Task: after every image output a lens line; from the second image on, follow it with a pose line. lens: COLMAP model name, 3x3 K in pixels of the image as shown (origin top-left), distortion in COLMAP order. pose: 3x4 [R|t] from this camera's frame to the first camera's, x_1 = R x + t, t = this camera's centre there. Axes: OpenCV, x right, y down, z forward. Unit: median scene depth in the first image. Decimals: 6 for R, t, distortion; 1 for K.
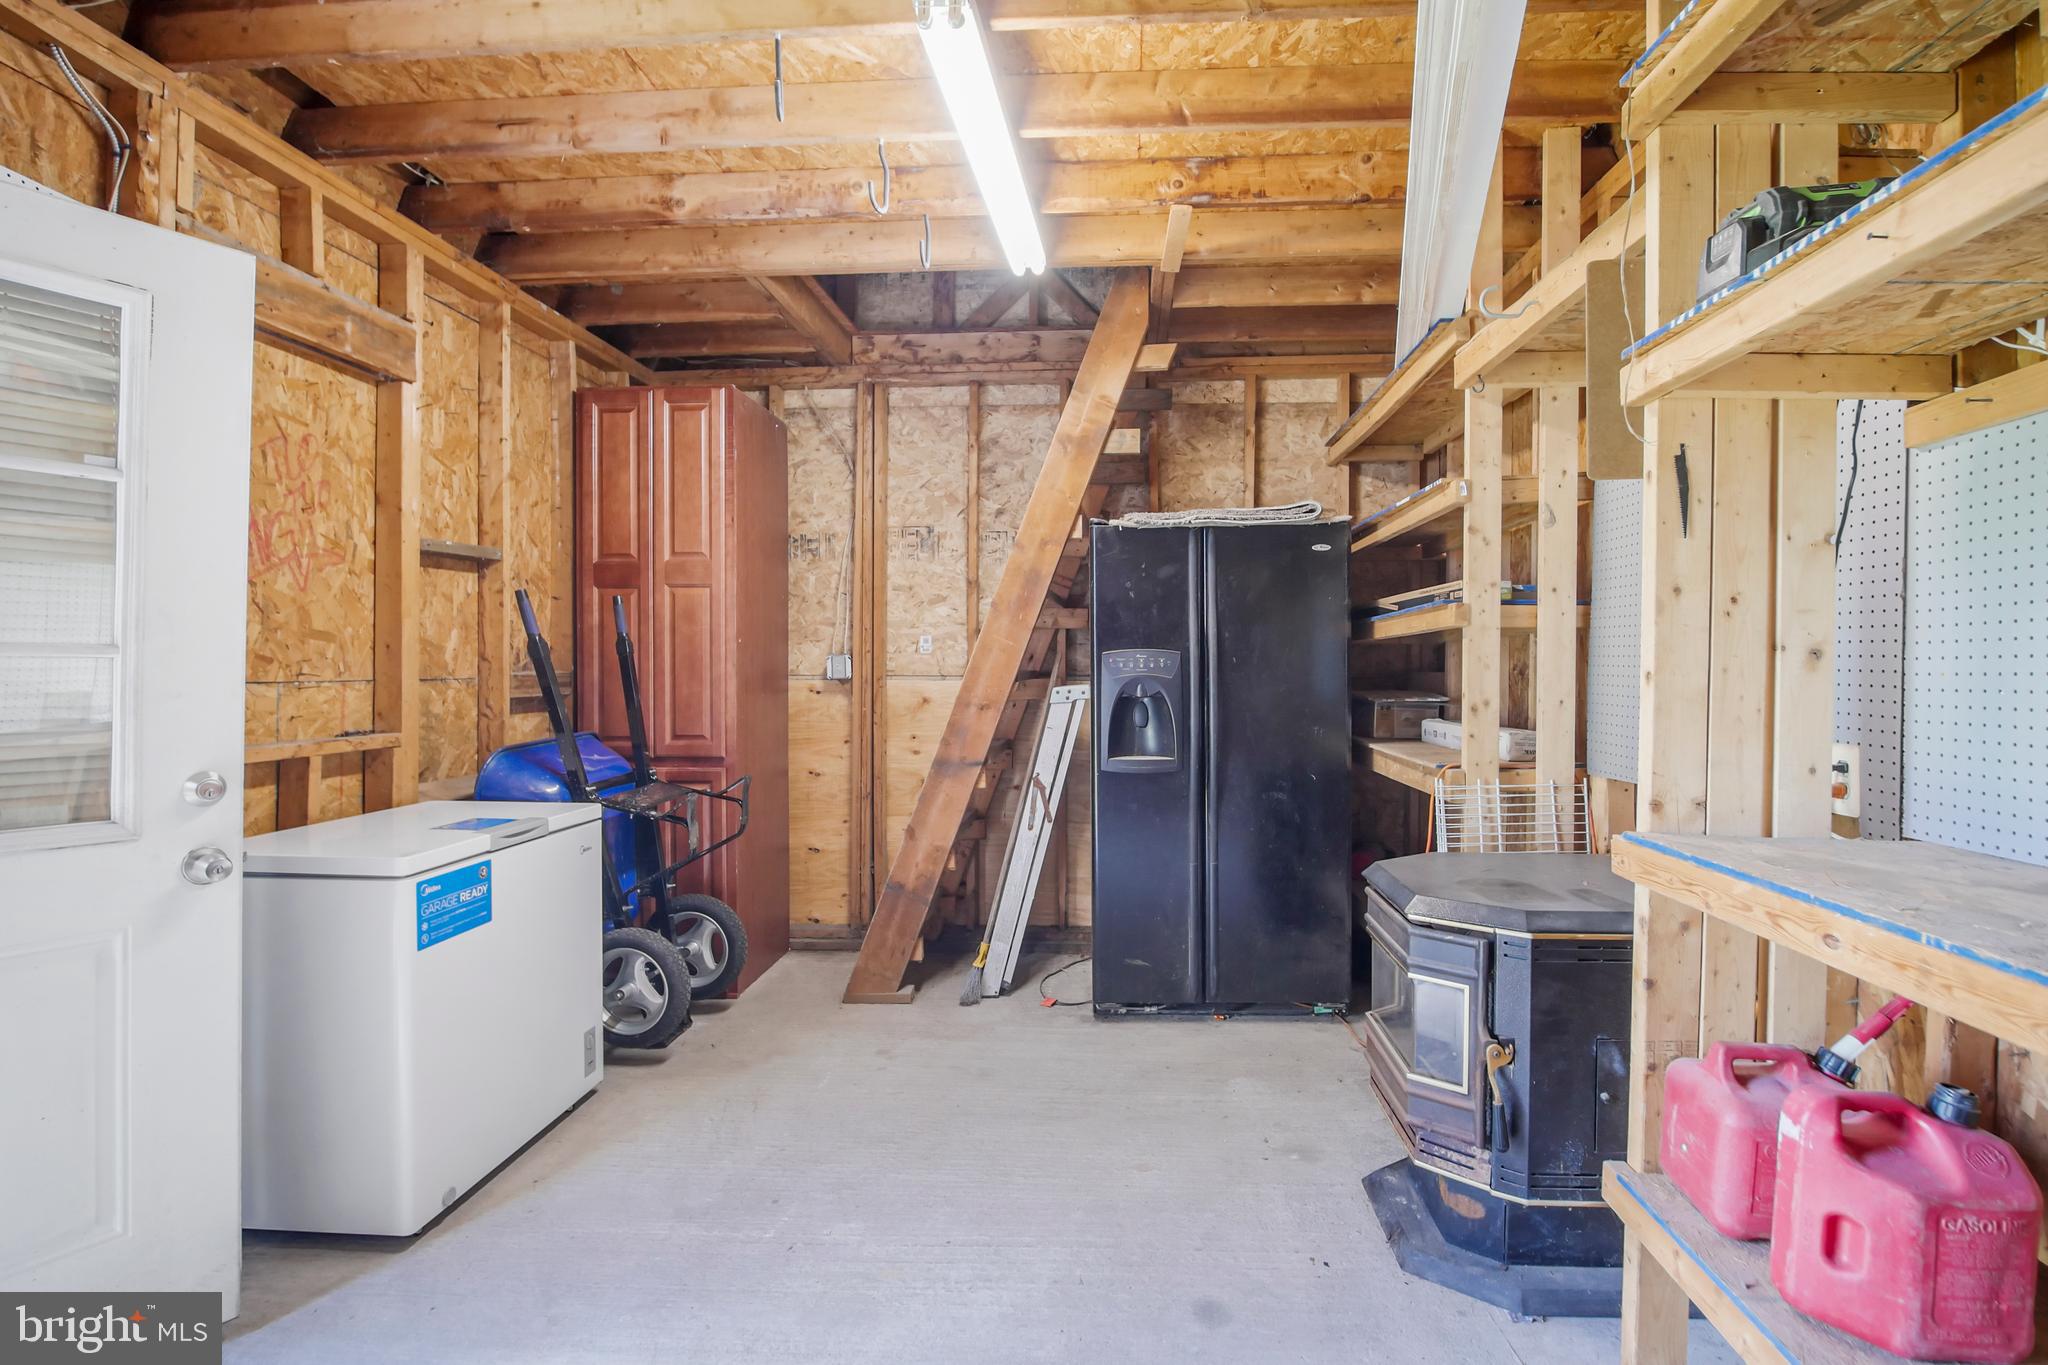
lens RADIAL K [[953.9, 0, 1023.9], [0, 953.9, 671.0], [0, 0, 1]] dist [-0.015251, -0.000648]
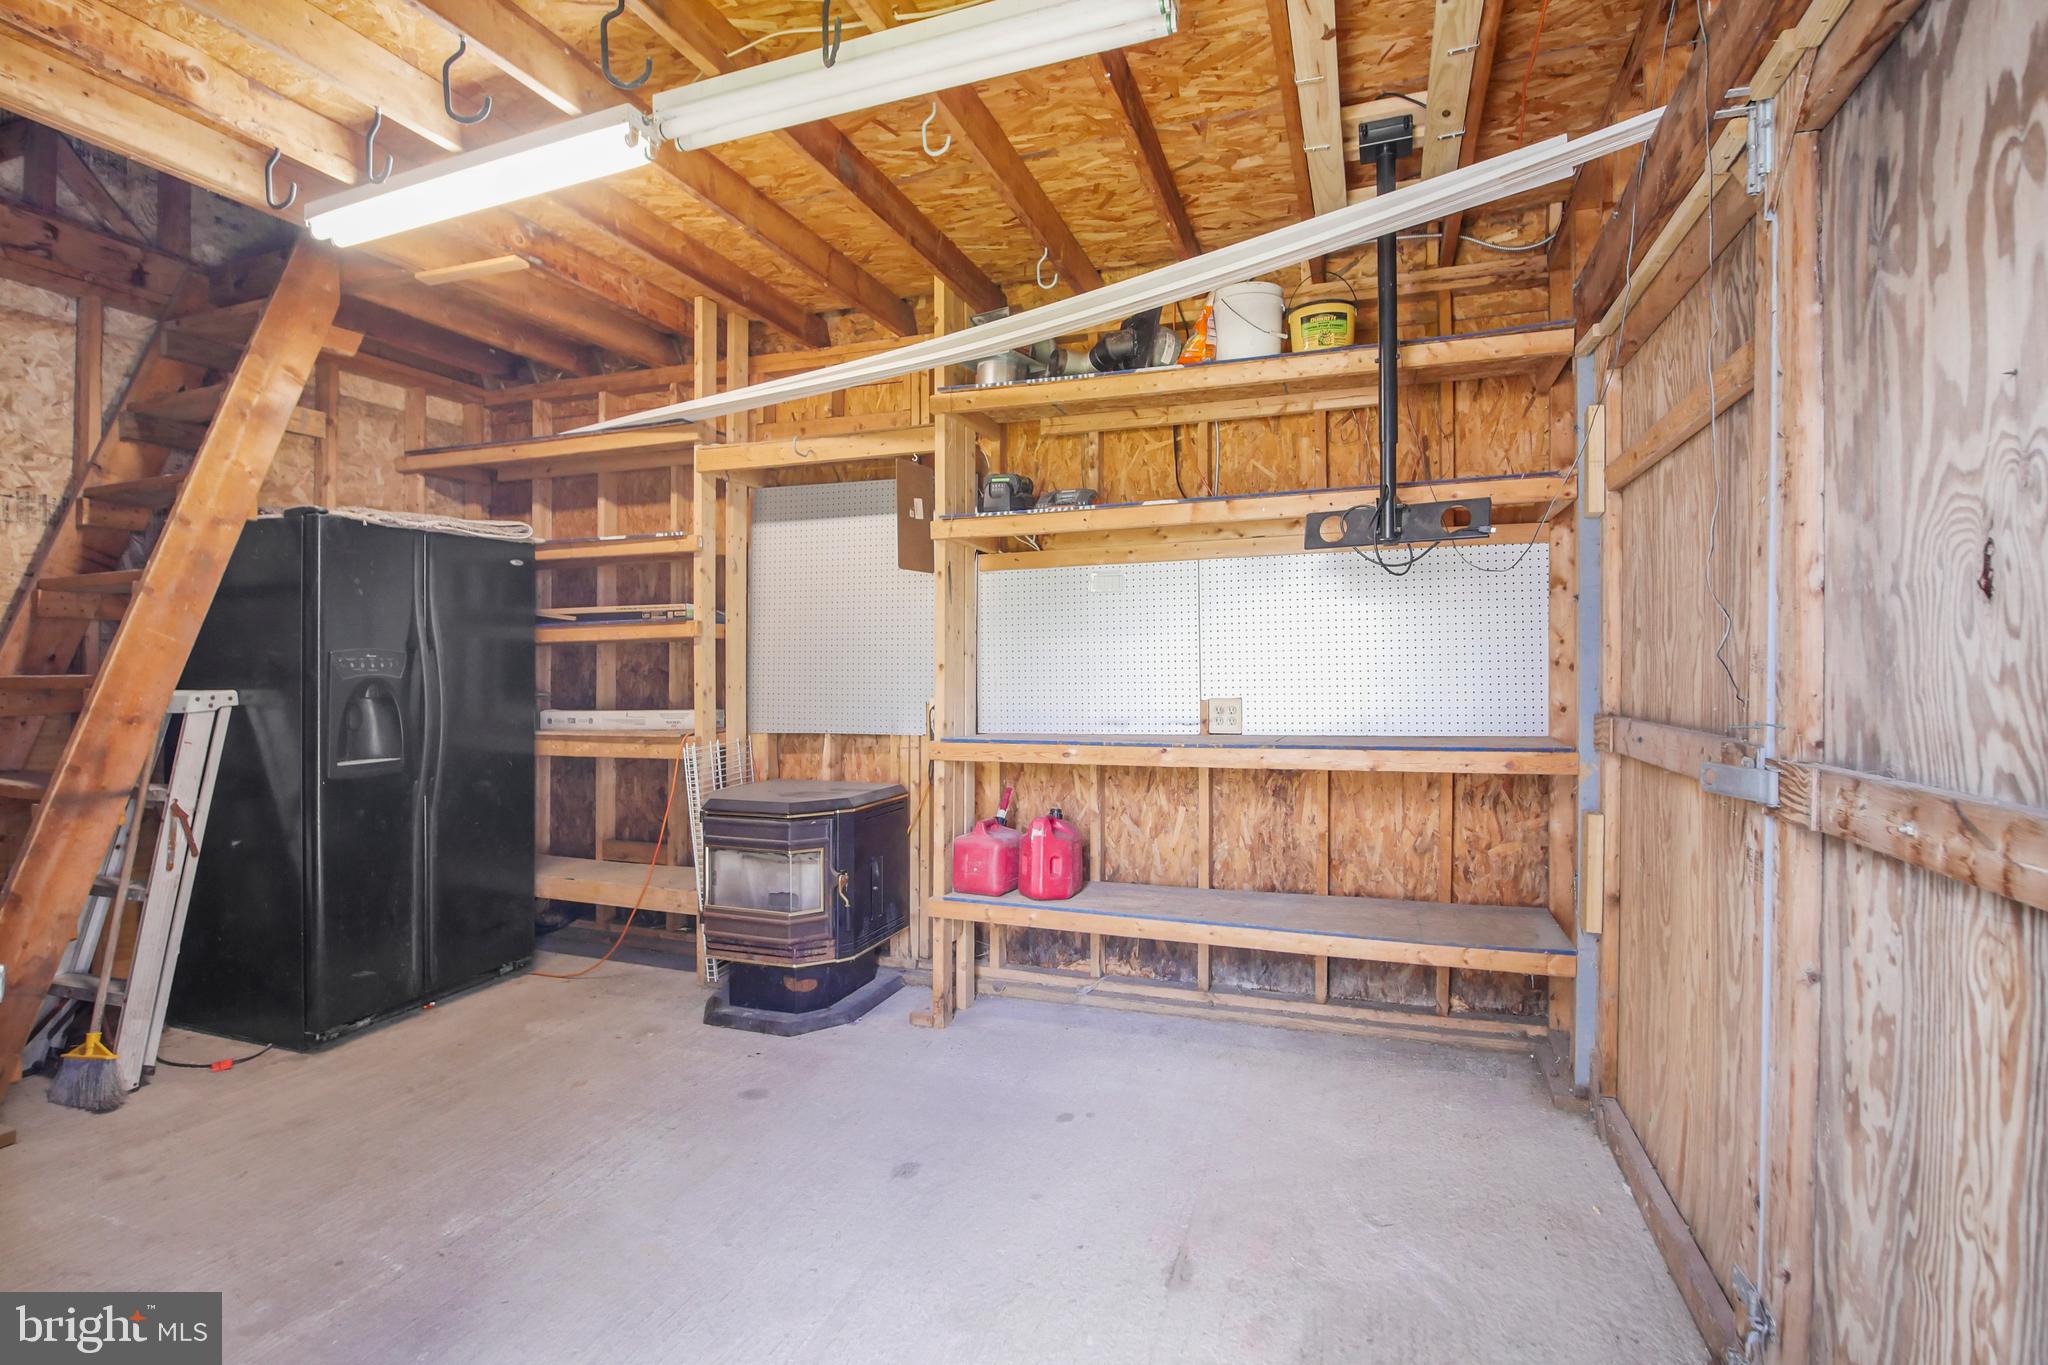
lens RADIAL K [[953.9, 0, 1023.4], [0, 953.9, 672.9], [0, 0, 1]] dist [-0.015251, -0.000648]
pose [[0.294516, -0.009797, 0.955596, -0.580665], [0.012956, 0.999896, 0.006258, 0.004459], [-0.955559, 0.010537, 0.294612, 0.075828]]
